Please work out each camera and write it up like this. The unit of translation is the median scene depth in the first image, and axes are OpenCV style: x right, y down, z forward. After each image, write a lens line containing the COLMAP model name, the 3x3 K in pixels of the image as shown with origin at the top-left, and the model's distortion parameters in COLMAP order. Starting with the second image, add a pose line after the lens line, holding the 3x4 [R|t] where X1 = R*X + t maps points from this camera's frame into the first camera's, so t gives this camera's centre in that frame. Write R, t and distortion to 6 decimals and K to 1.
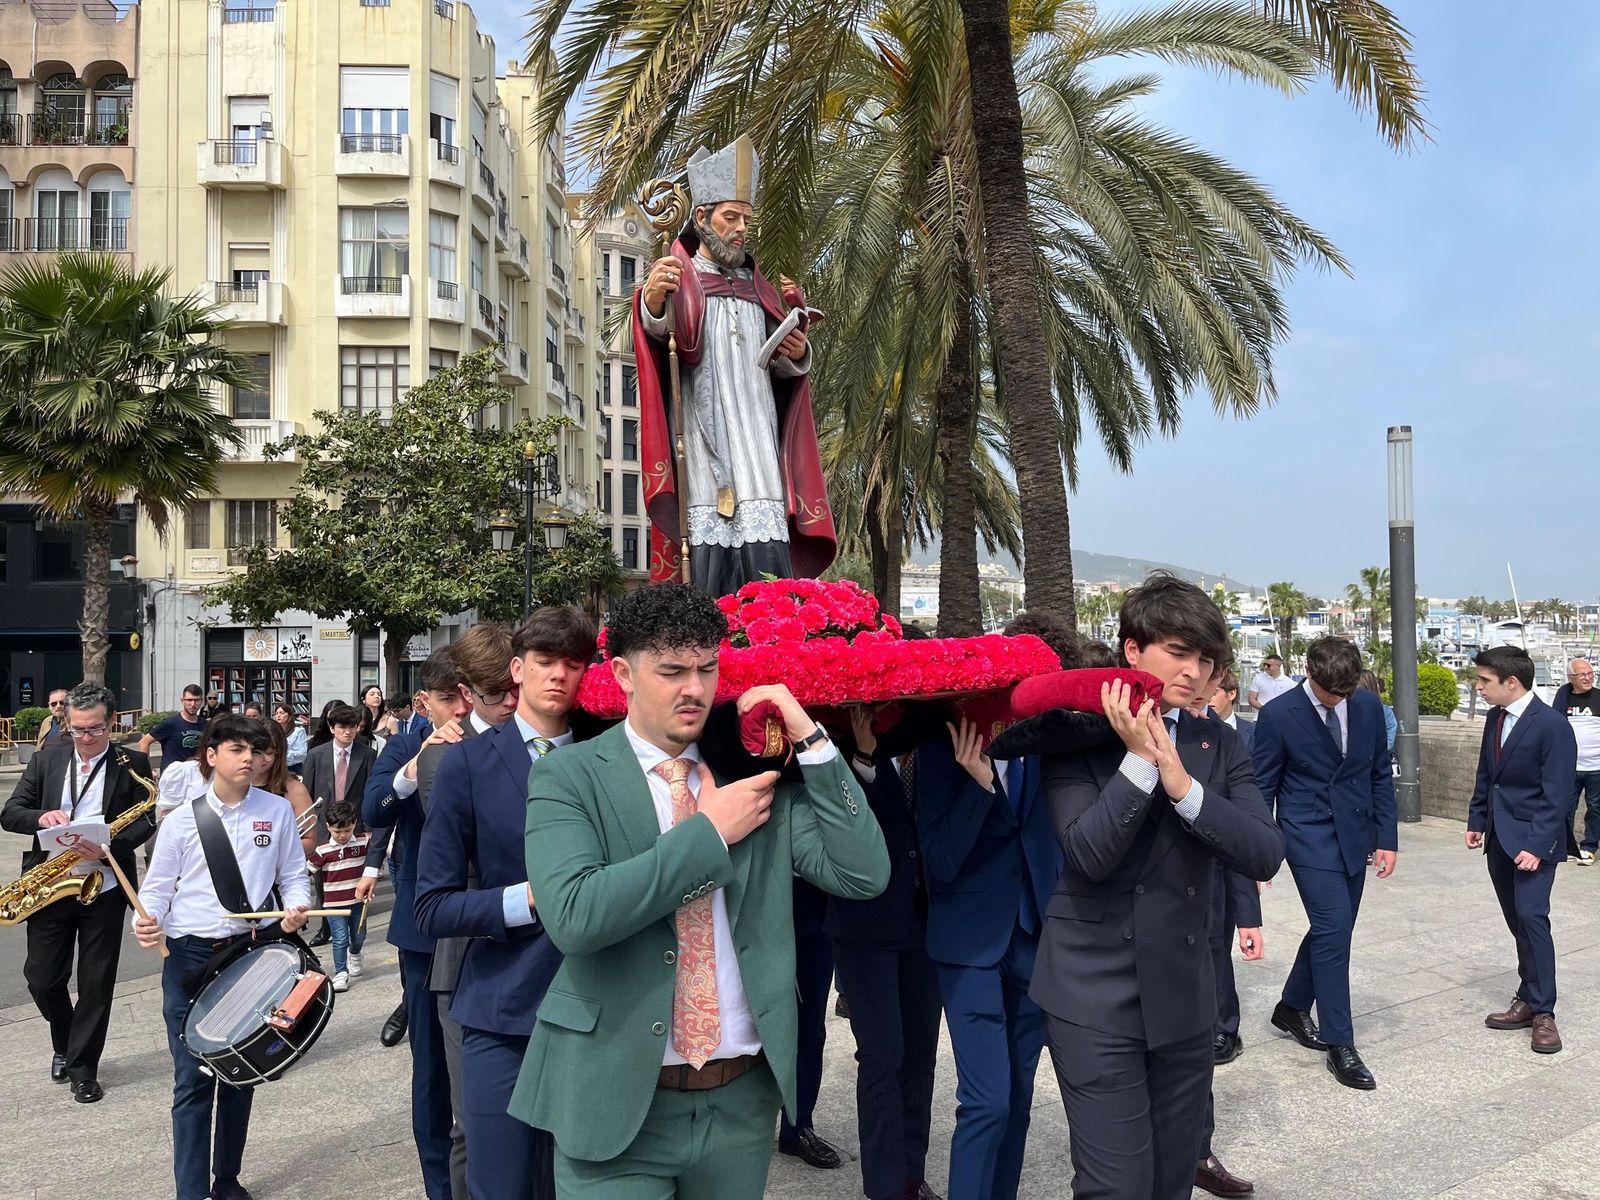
lens RADIAL K [[1219.6, 0, 811.3], [0, 1219.6, 598.1], [0, 0, 1]] dist [0.030217, -0.031377]
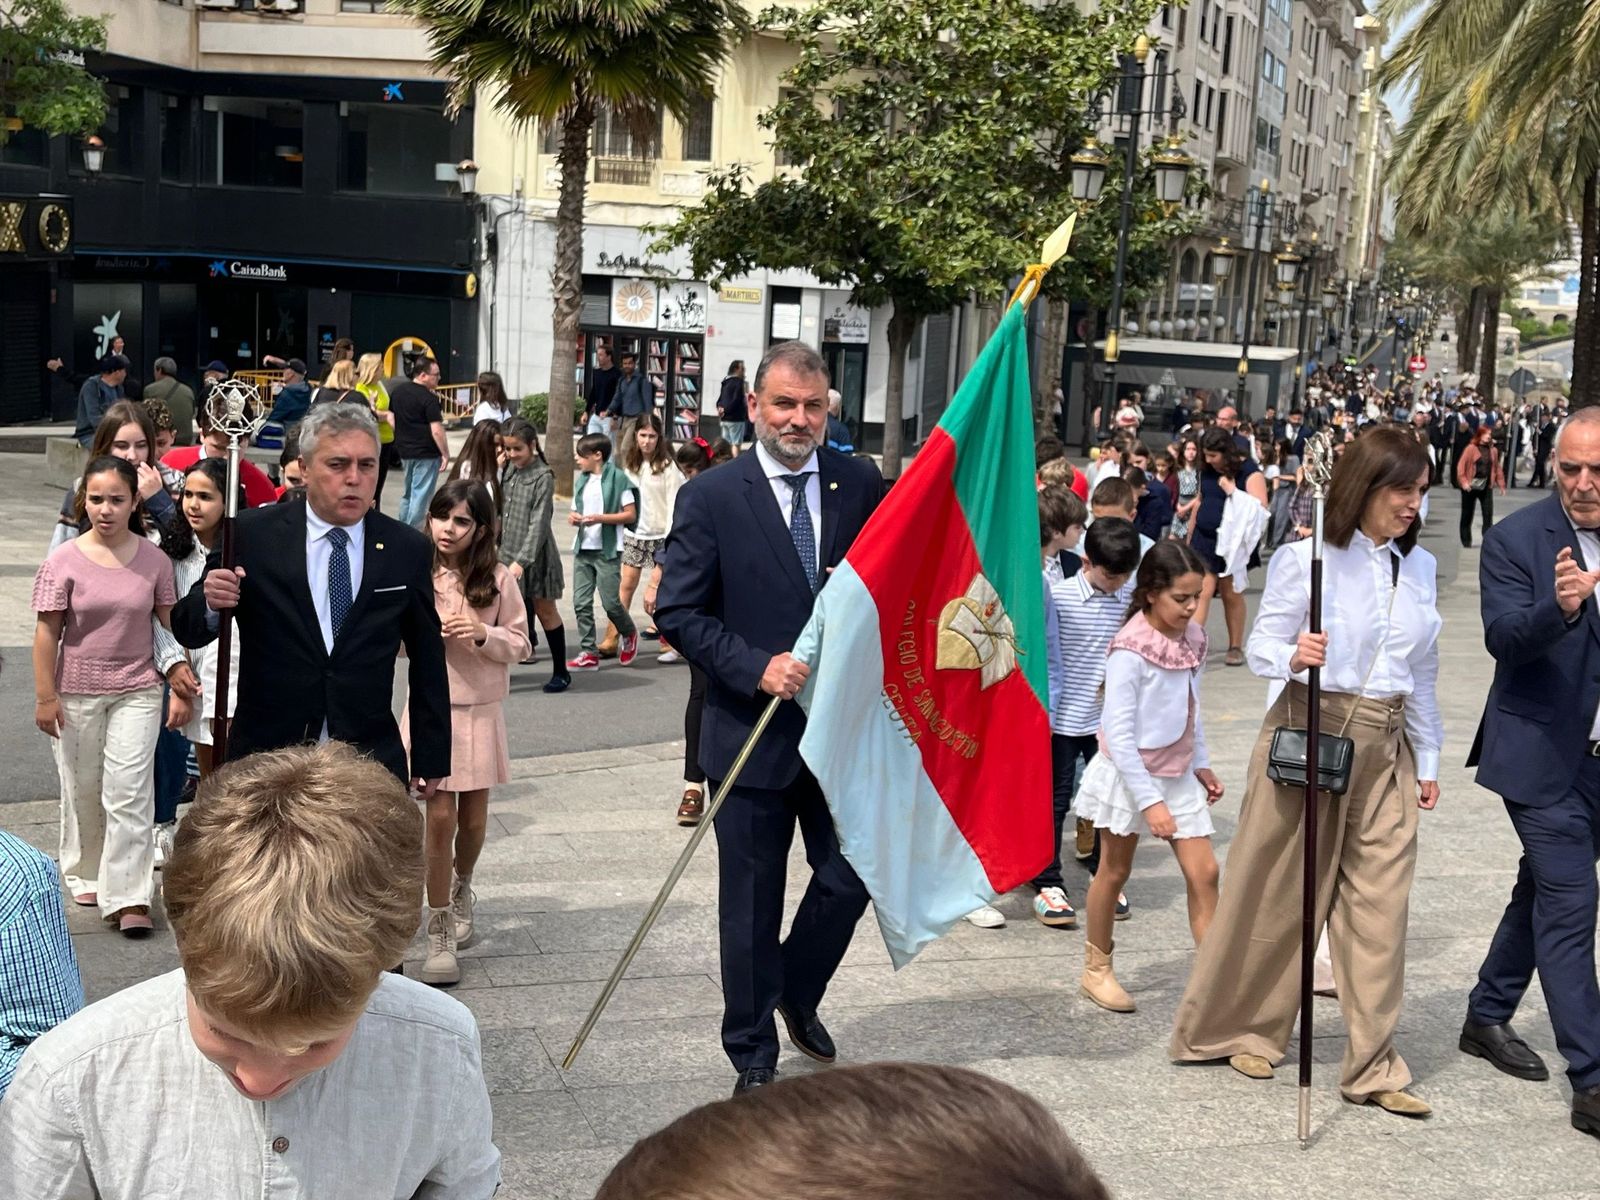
lens RADIAL K [[2063.0, 0, 836.5], [0, 2063.0, 614.1], [0, 0, 1]] dist [0.043097, 0.000000]
pose [[0.968466, 0.100292, -0.228069, -0.059612], [-0.058749, 0.981515, 0.182143, -0.008202], [0.242120, -0.163000, 0.956456, -0.110015]]
